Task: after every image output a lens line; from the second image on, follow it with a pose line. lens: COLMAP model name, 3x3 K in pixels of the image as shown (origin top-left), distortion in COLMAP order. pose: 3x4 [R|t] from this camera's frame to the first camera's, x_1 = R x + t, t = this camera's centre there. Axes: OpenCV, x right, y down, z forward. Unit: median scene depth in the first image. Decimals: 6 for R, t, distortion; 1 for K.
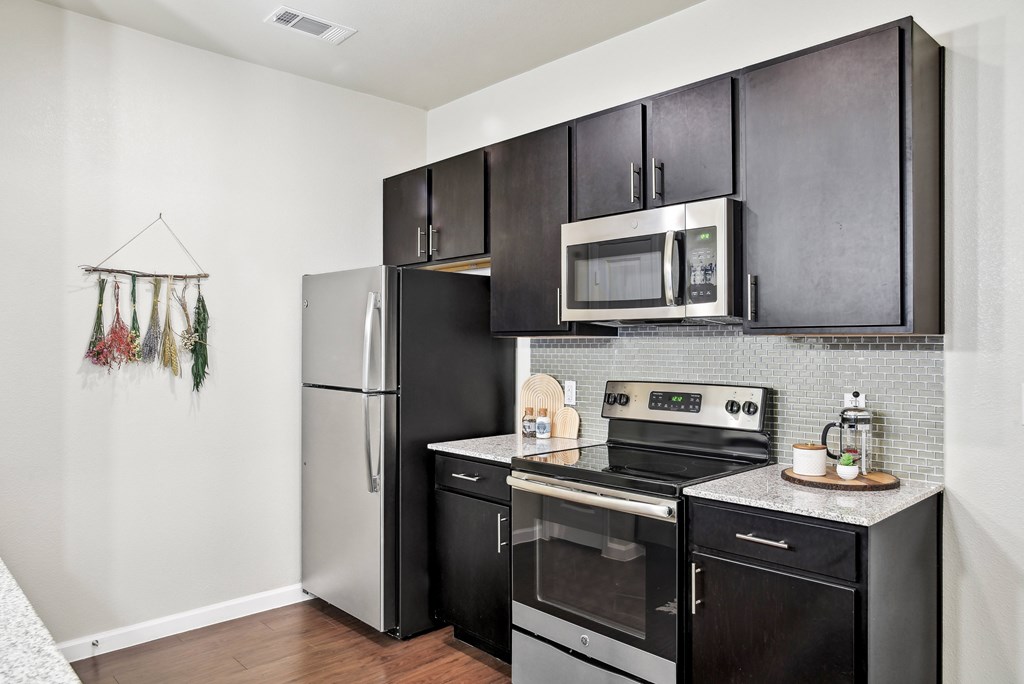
lens RADIAL K [[726.9, 0, 512.2], [0, 726.9, 337.3], [0, 0, 1]] dist [-0.040670, 0.017867]
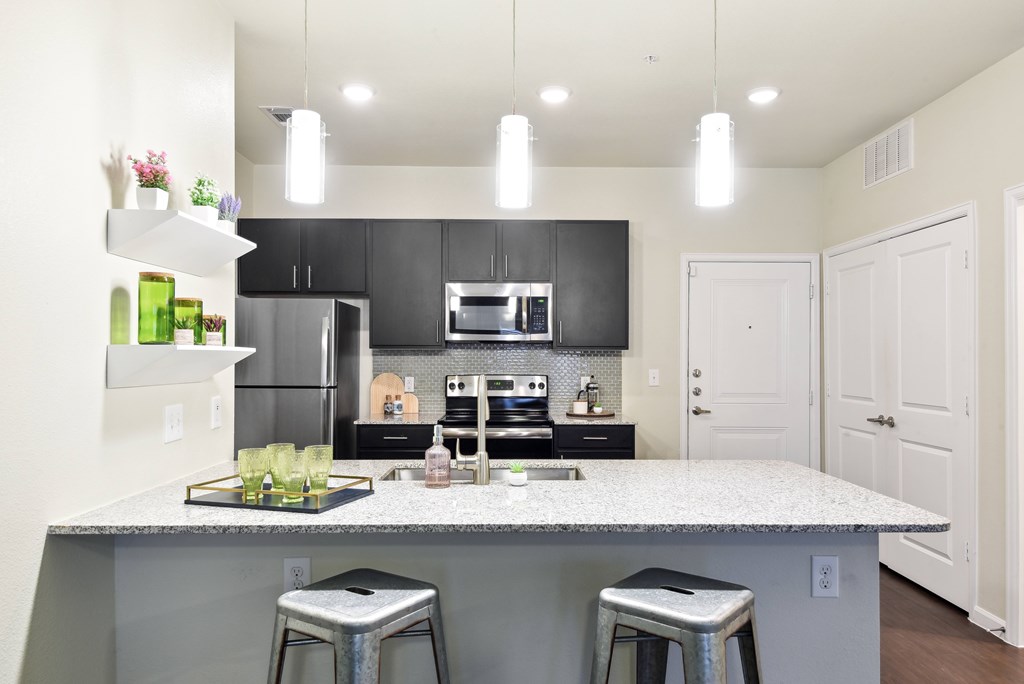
lens RADIAL K [[726.9, 0, 510.2], [0, 726.9, 345.3], [0, 0, 1]] dist [-0.040670, 0.017867]
pose [[0.653620, 0.008364, 0.756776, -1.234270], [-0.008563, 0.999957, -0.003656, -0.006609], [-0.756774, -0.004091, 0.653664, -0.249433]]
